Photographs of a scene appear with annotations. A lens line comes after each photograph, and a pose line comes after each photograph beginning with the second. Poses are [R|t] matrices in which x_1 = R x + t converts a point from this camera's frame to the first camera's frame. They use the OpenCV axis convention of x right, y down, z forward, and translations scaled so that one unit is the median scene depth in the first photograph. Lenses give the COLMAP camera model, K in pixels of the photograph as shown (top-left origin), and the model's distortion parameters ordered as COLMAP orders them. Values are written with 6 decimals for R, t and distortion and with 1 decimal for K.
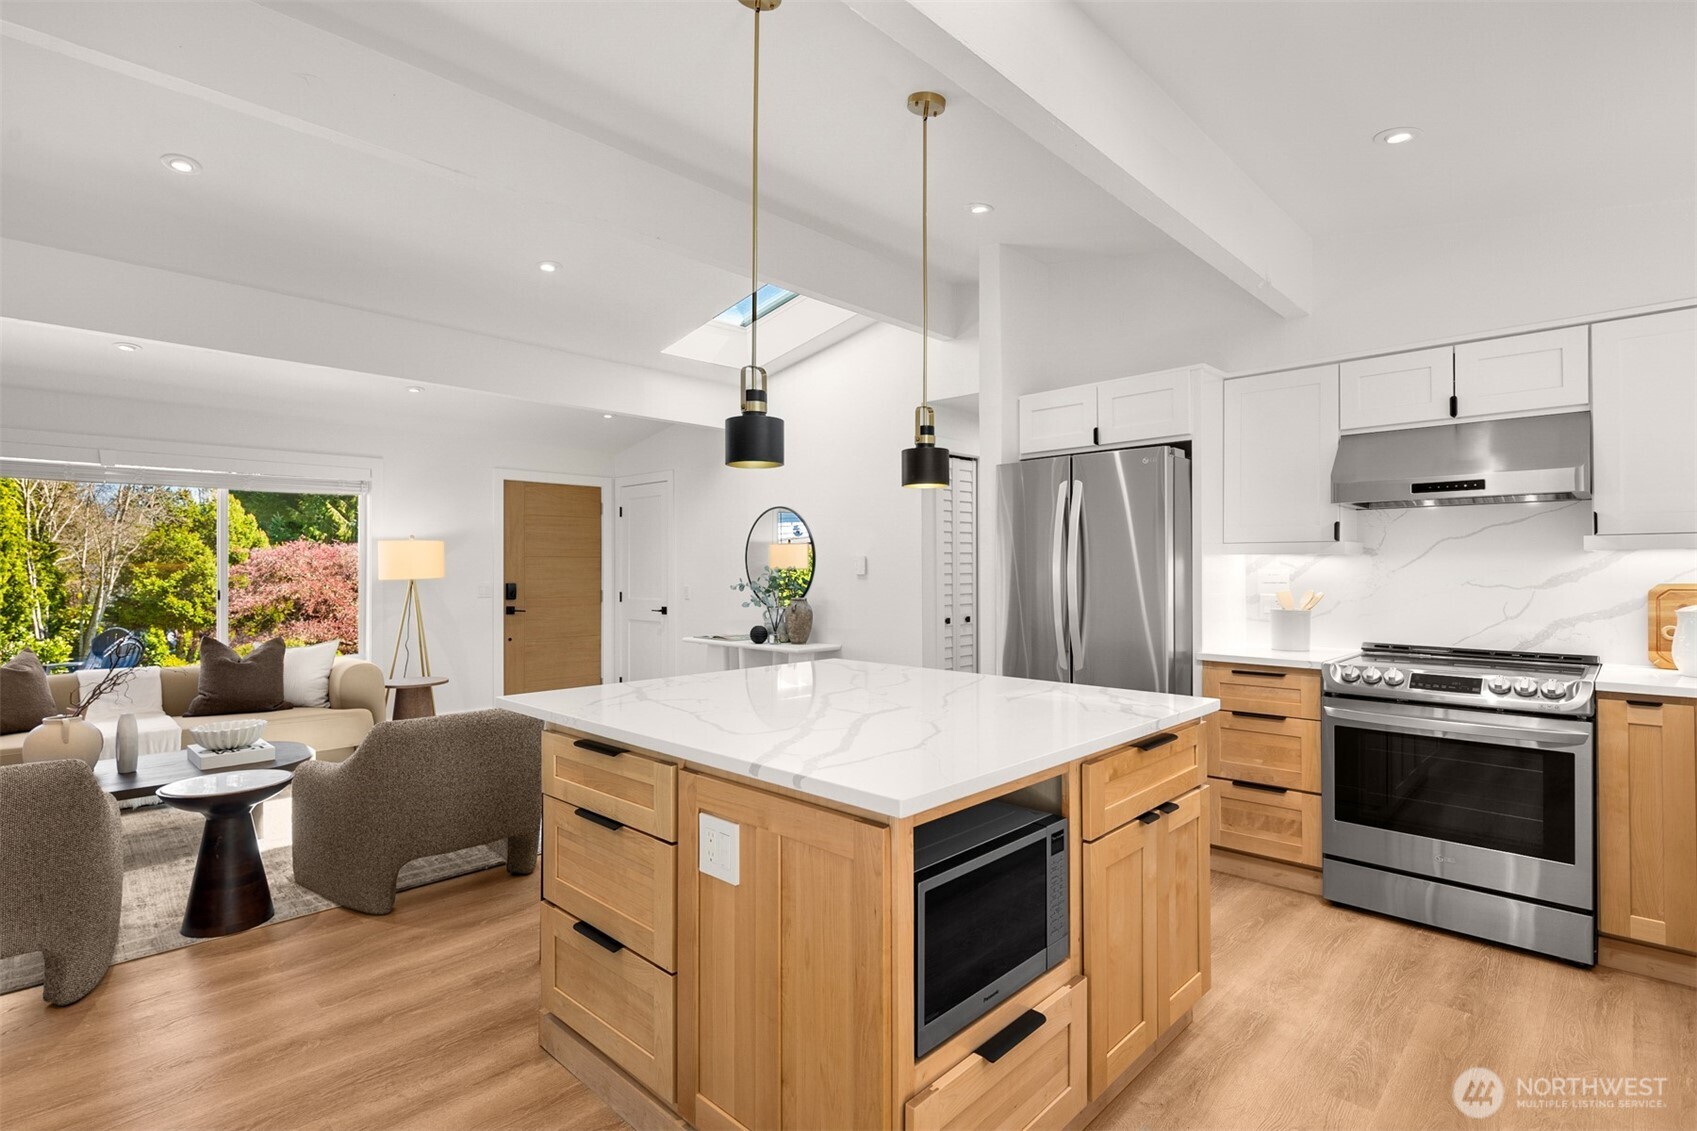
lens RADIAL K [[816.8, 0, 843.0], [0, 816.8, 562.6], [0, 0, 1]] dist [0.002932, -0.003949]
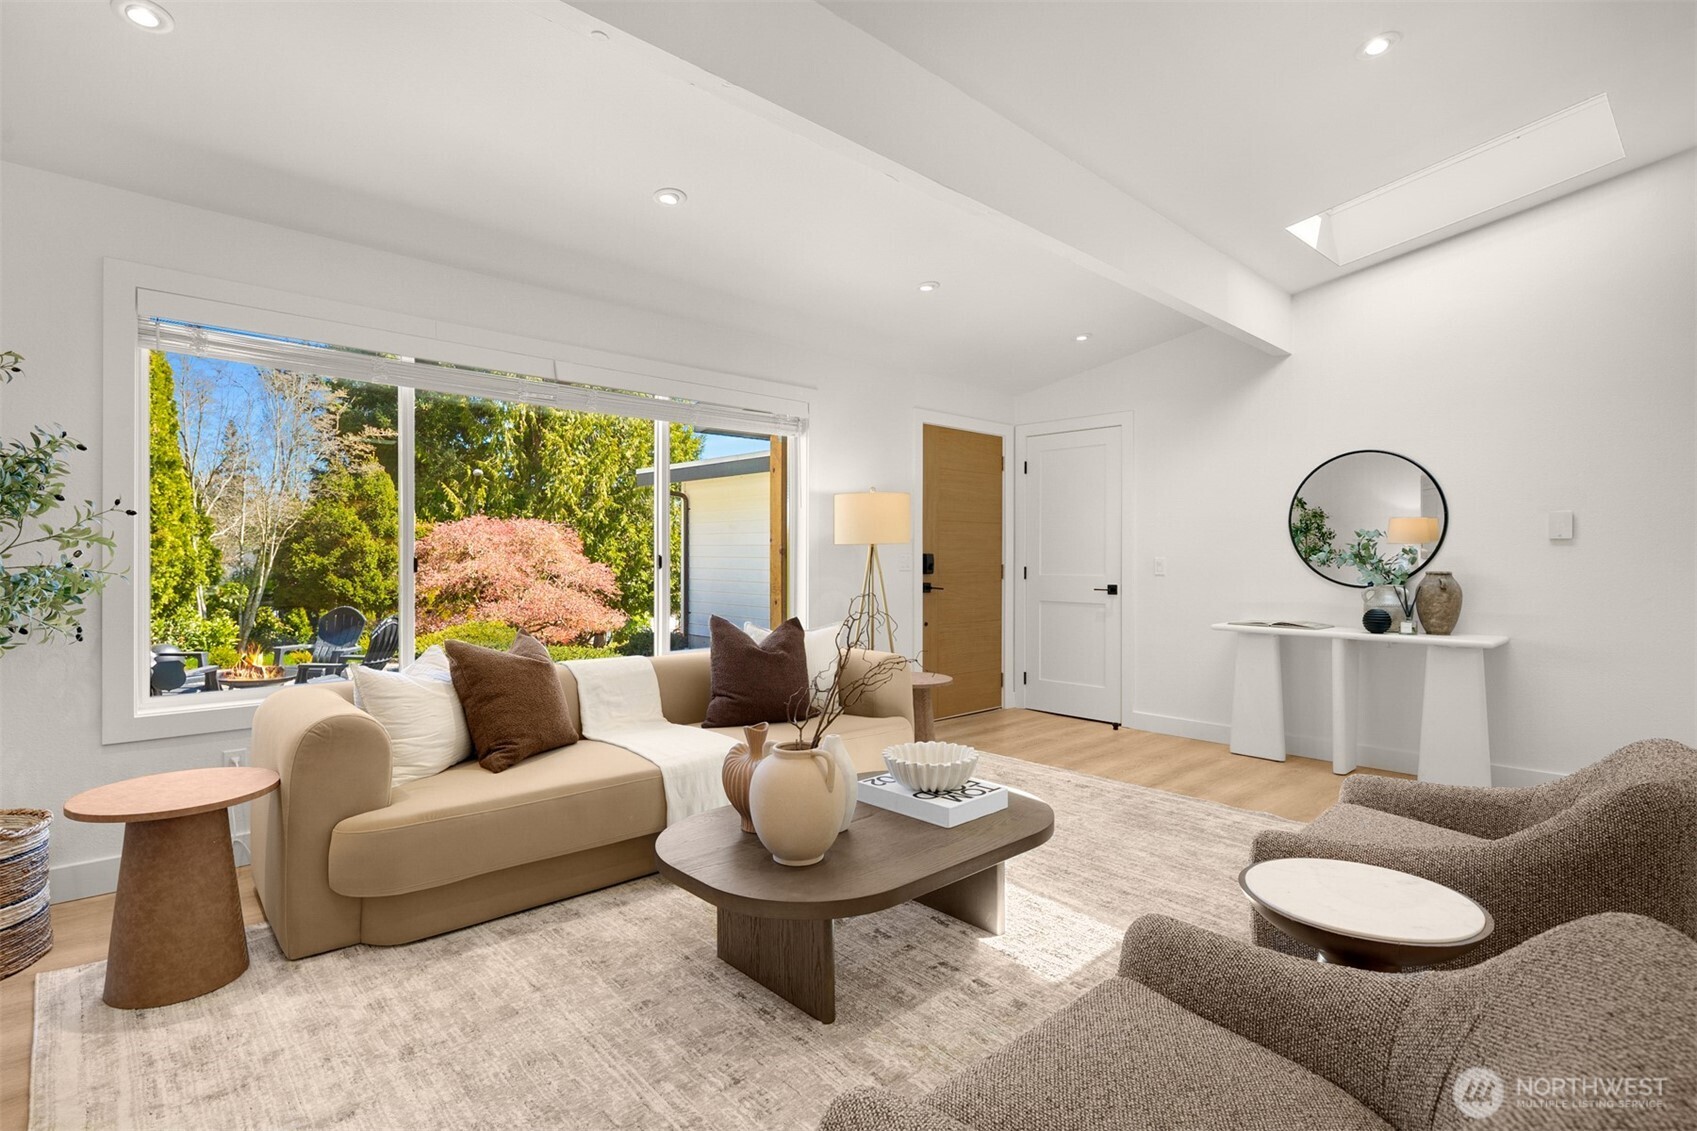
lens RADIAL K [[816.8, 0, 834.6], [0, 816.8, 559.0], [0, 0, 1]] dist [0.002932, -0.003949]
pose [[0.998761, 0.006312, -0.049365, -0.785850], [-0.005759, 0.999919, 0.011340, 0.037708], [0.049432, -0.011042, 0.998716, 0.342318]]
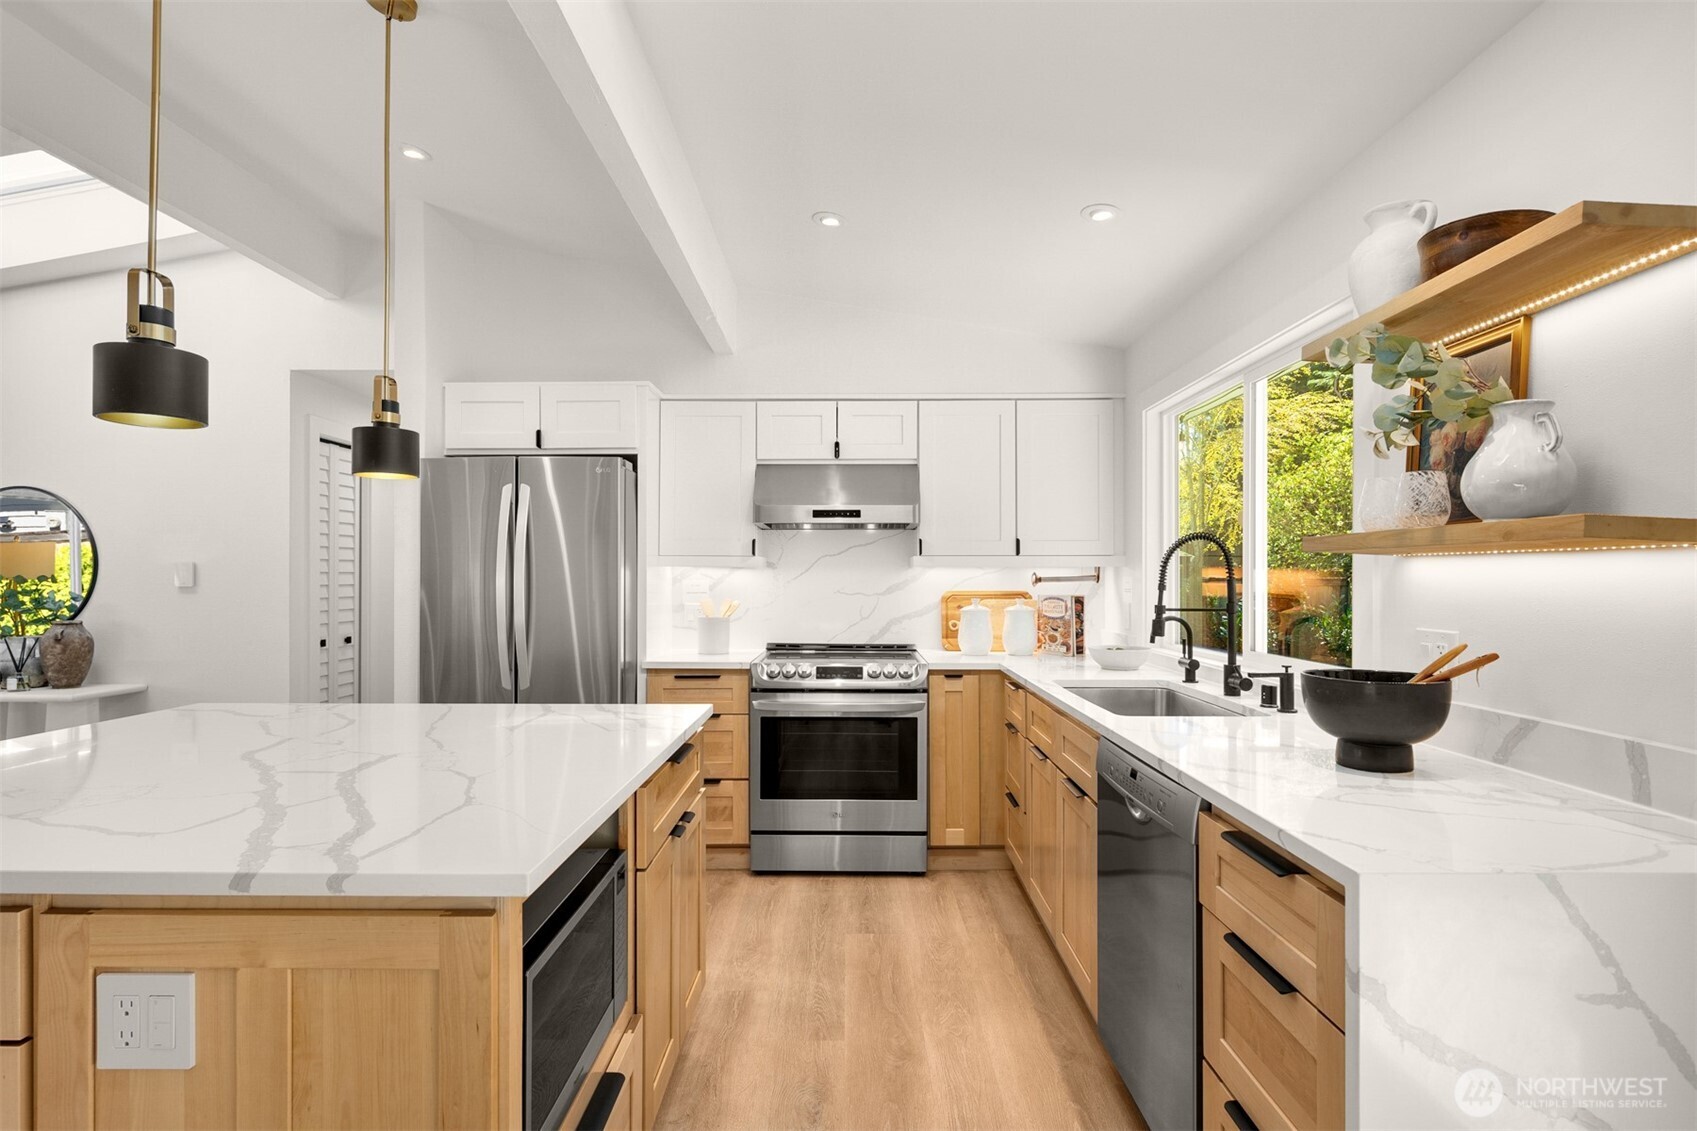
lens RADIAL K [[816.8, 0, 840.6], [0, 816.8, 573.6], [0, 0, 1]] dist [0.002932, -0.003949]
pose [[0.724603, 0.007211, 0.689129, -0.079425], [-0.007191, 0.999970, -0.002903, 0.000835], [-0.689129, -0.002852, 0.724633, 0.069734]]
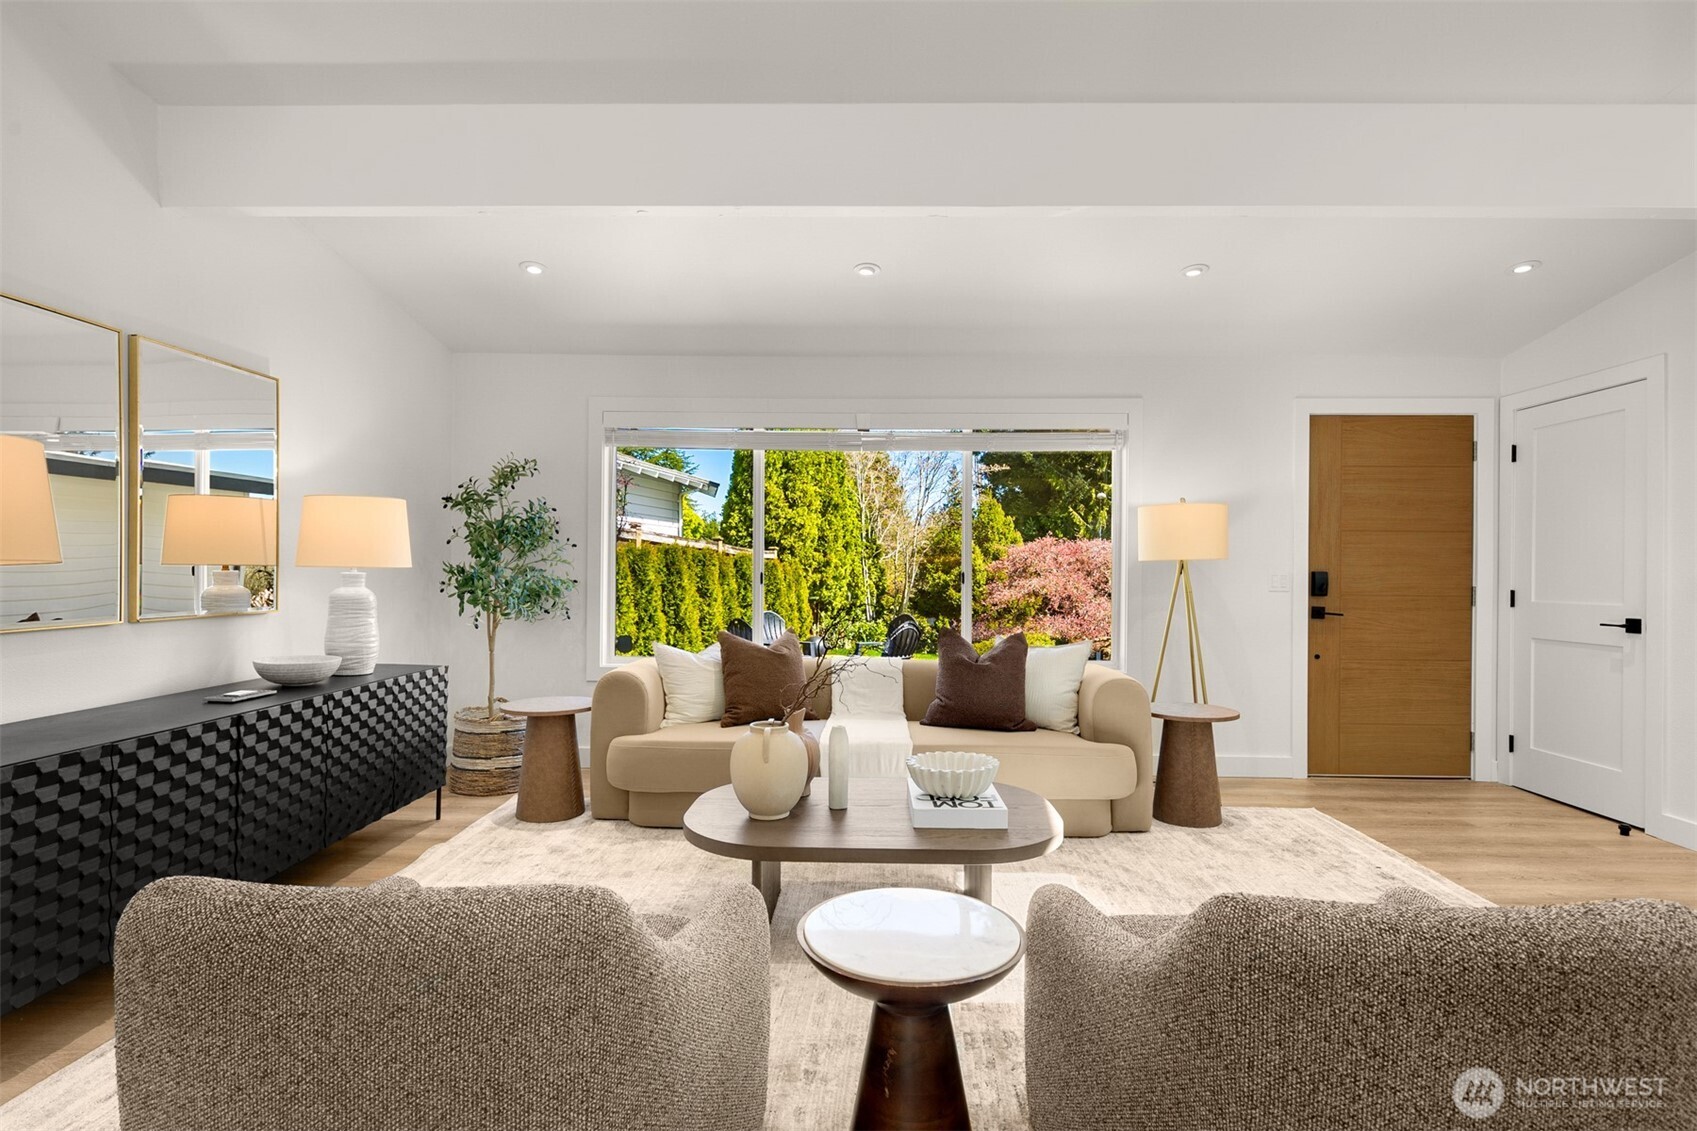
lens RADIAL K [[816.8, 0, 852.7], [0, 816.8, 572.1], [0, 0, 1]] dist [0.002932, -0.003949]
pose [[0.681022, 0.008032, -0.732219, -0.309264], [-0.003833, 0.999965, 0.007403, 0.038152], [0.732253, -0.002235, 0.681029, 0.473140]]
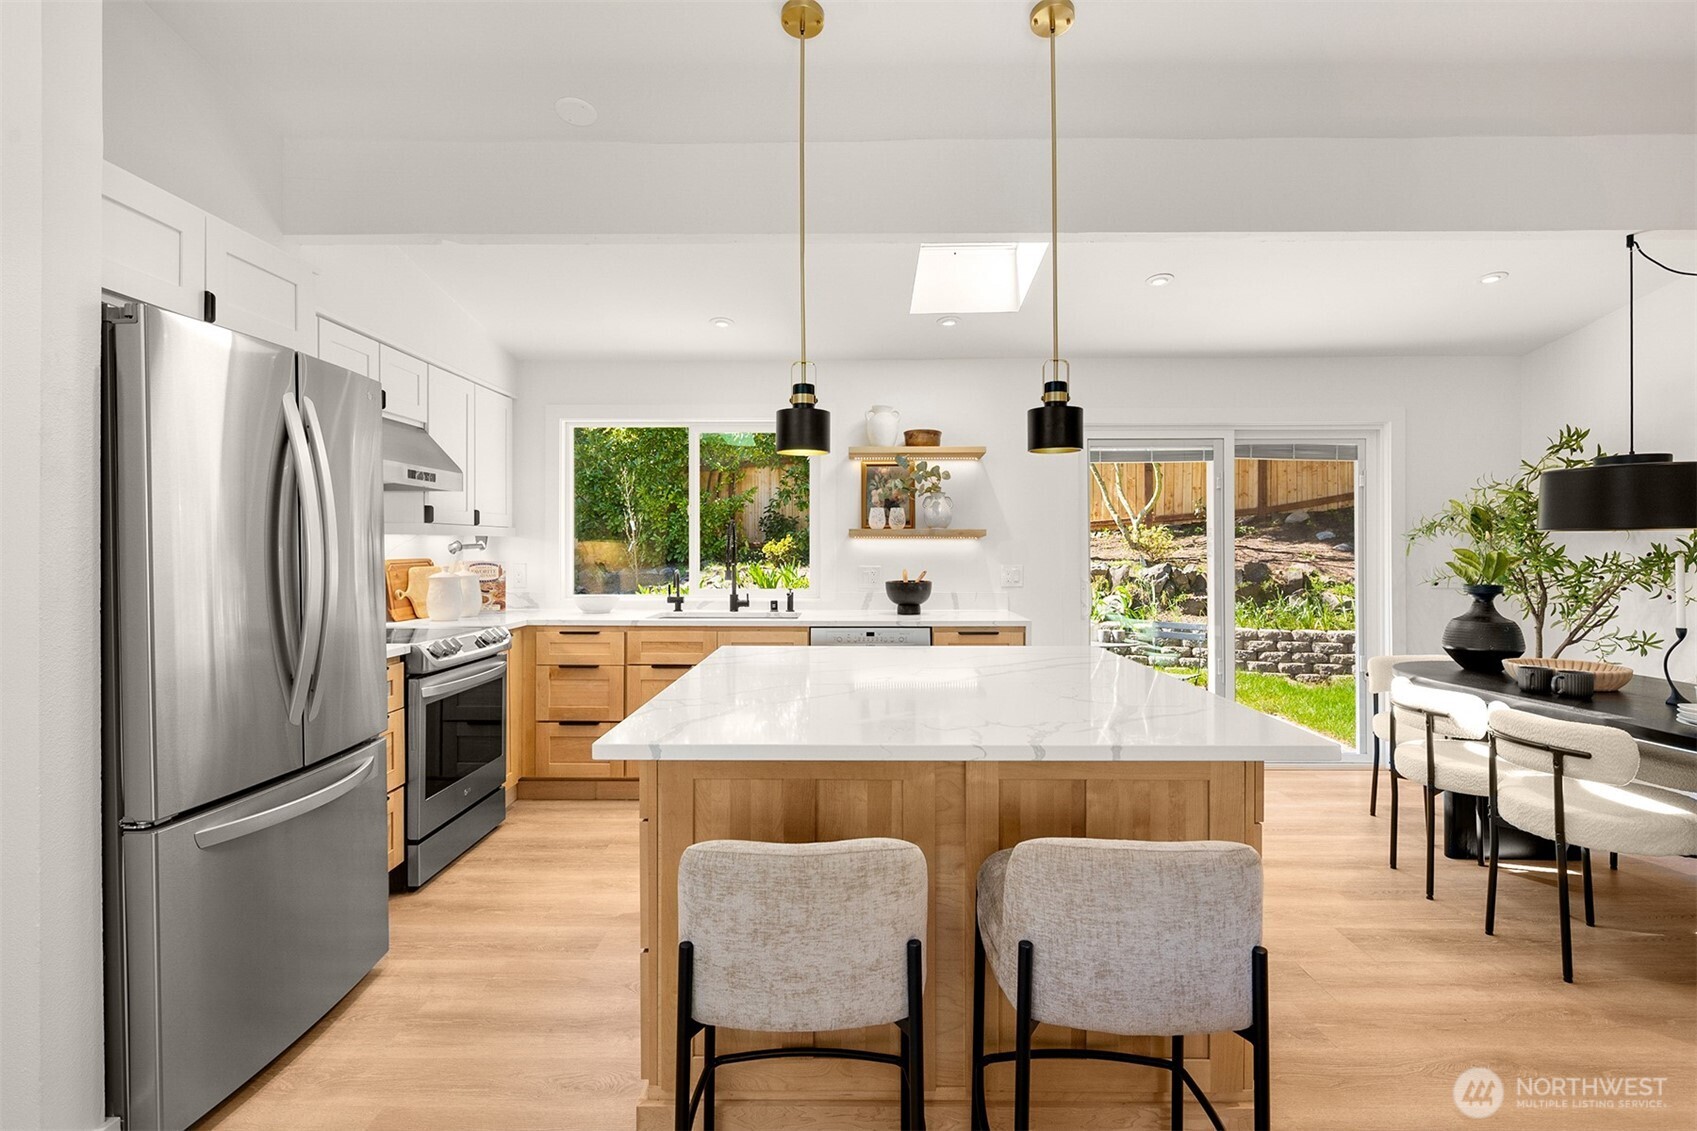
lens RADIAL K [[816.8, 0, 839.4], [0, 816.8, 549.6], [0, 0, 1]] dist [0.002932, -0.003949]
pose [[-0.688406, -0.001084, 0.725325, -0.347157], [-0.004135, 0.999988, -0.002431, 0.006550], [-0.725314, -0.004673, -0.688403, 0.976855]]
